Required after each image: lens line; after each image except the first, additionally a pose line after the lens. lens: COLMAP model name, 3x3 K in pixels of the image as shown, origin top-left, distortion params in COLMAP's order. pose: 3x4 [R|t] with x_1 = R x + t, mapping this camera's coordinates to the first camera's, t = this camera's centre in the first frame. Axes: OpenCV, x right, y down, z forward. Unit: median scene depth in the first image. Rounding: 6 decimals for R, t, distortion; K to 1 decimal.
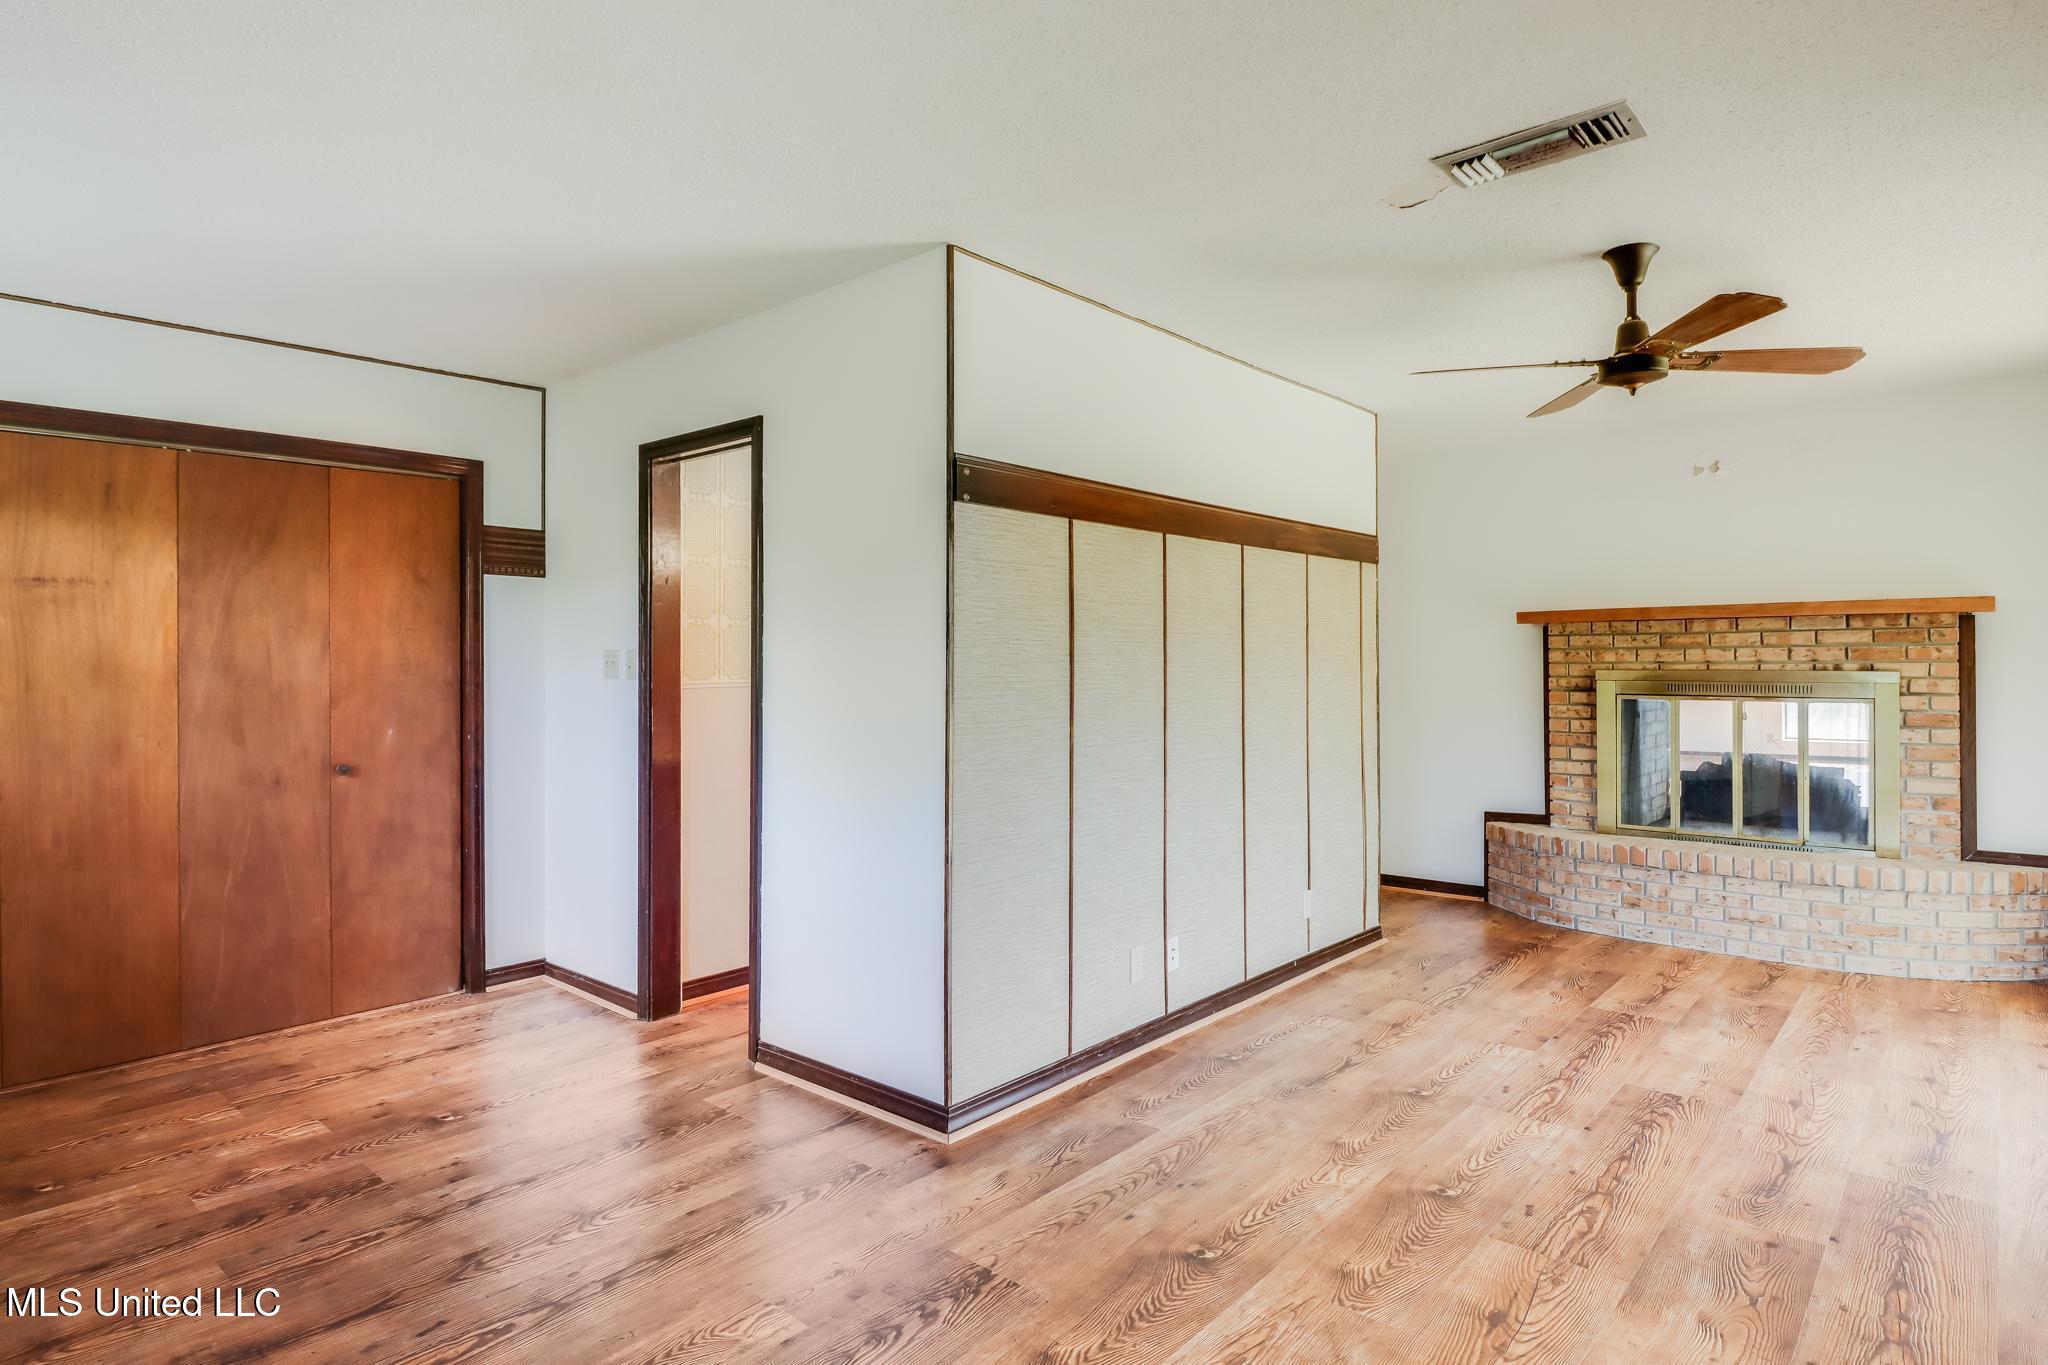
lens RADIAL K [[1114.6, 0, 1025.1], [0, 1114.6, 659.7], [0, 0, 1]] dist [0.003009, 0.000115]
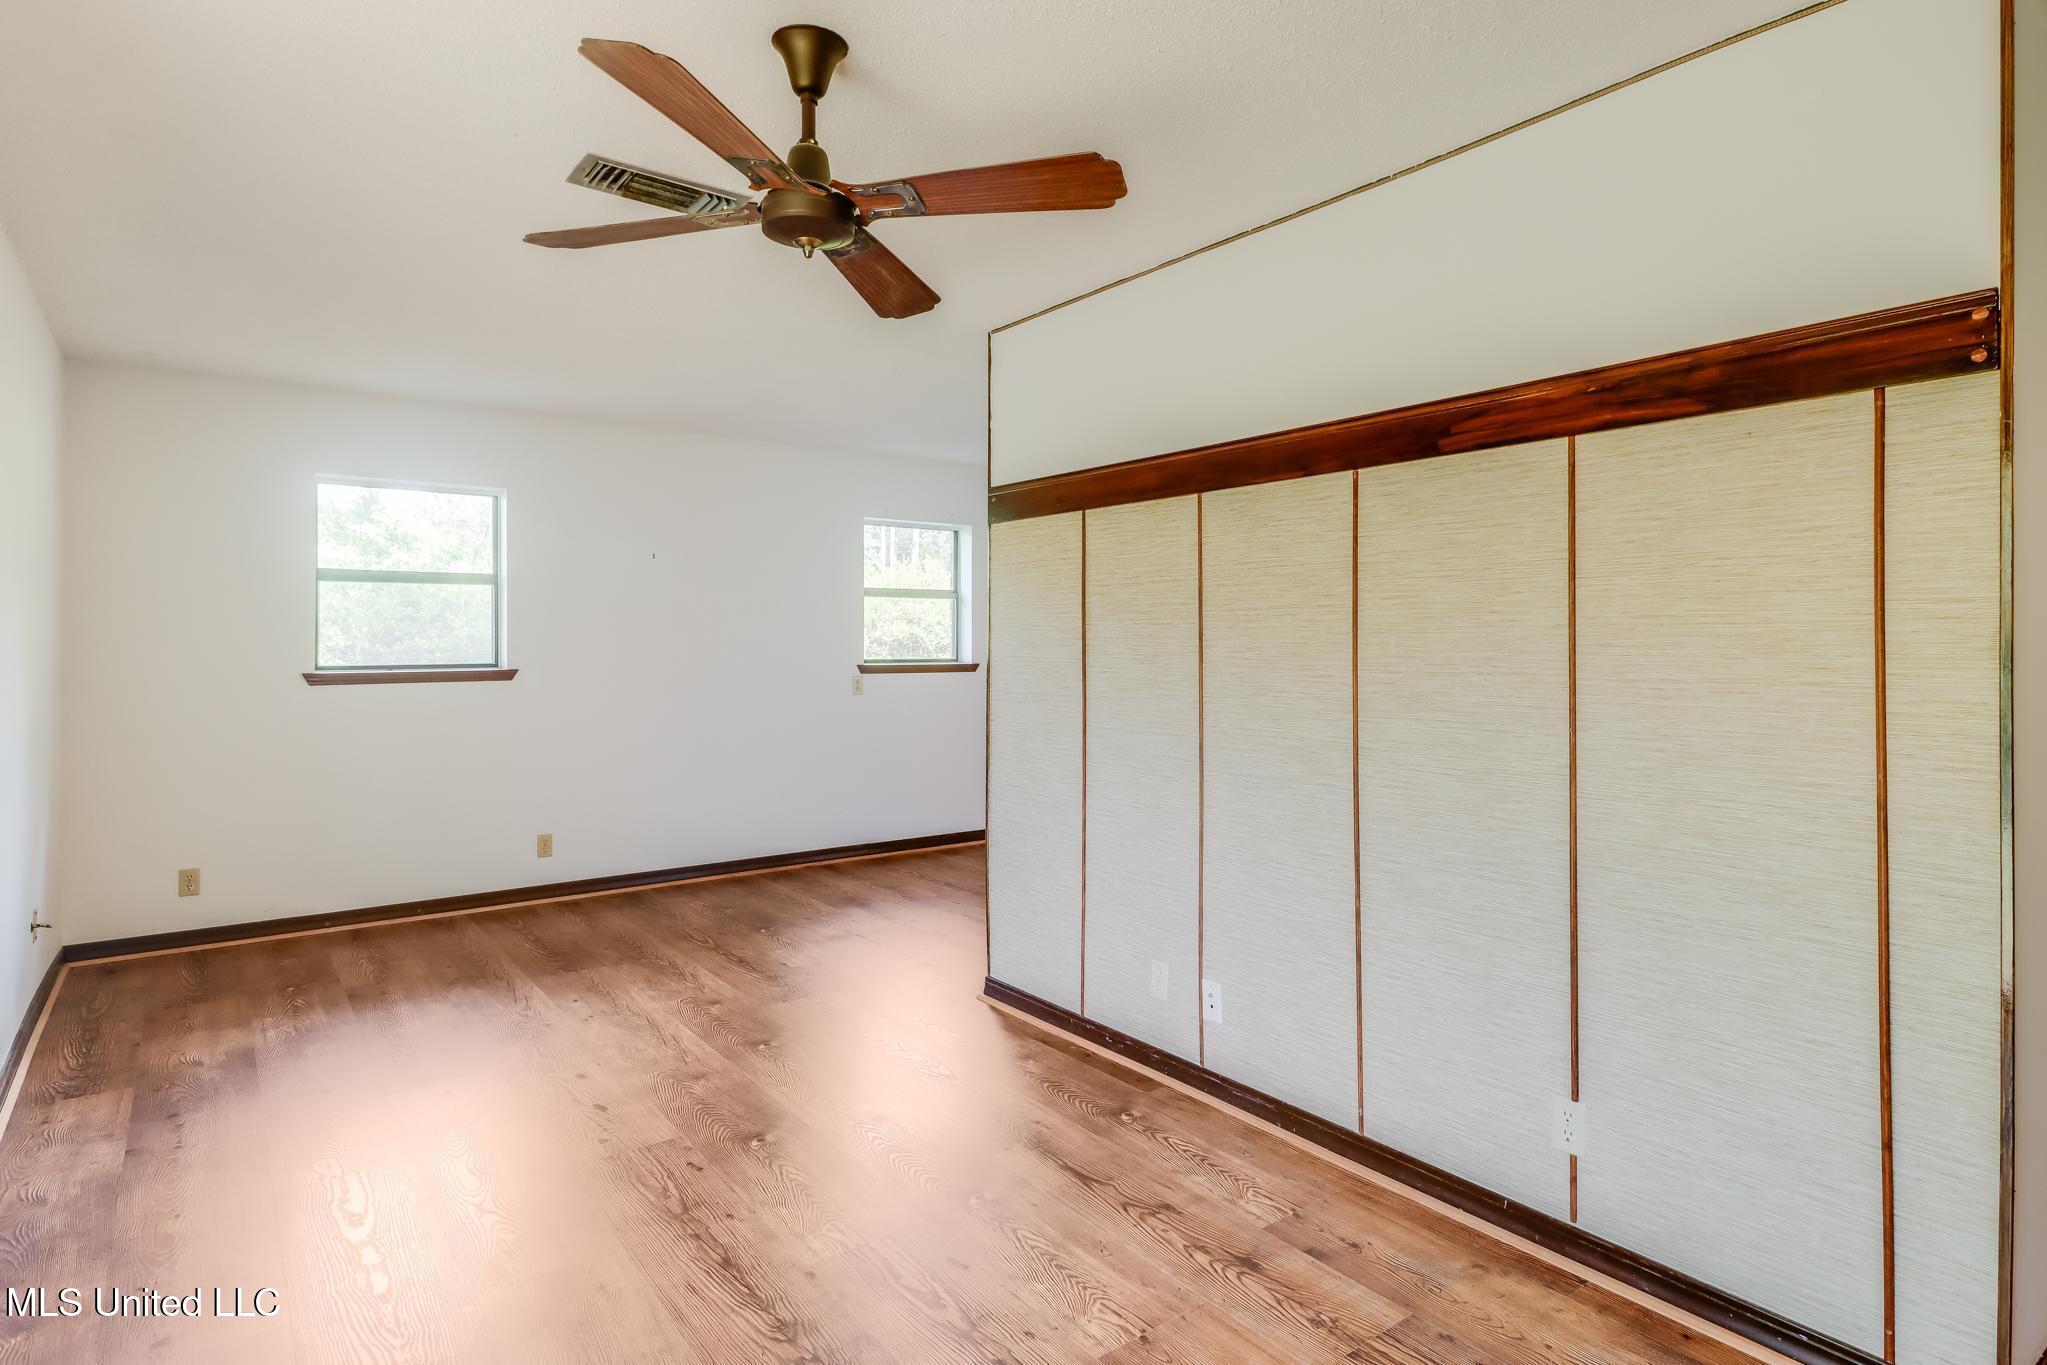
lens RADIAL K [[1074.0, 0, 1006.0], [0, 1074.0, 638.6], [0, 0, 1]] dist [0.000986, 0.000156]
pose [[-0.211211, 0.001361, -0.977440, 0.995138], [0.005321, 0.999986, 0.000242, -0.004875], [0.977426, -0.005150, -0.211215, 1.081827]]
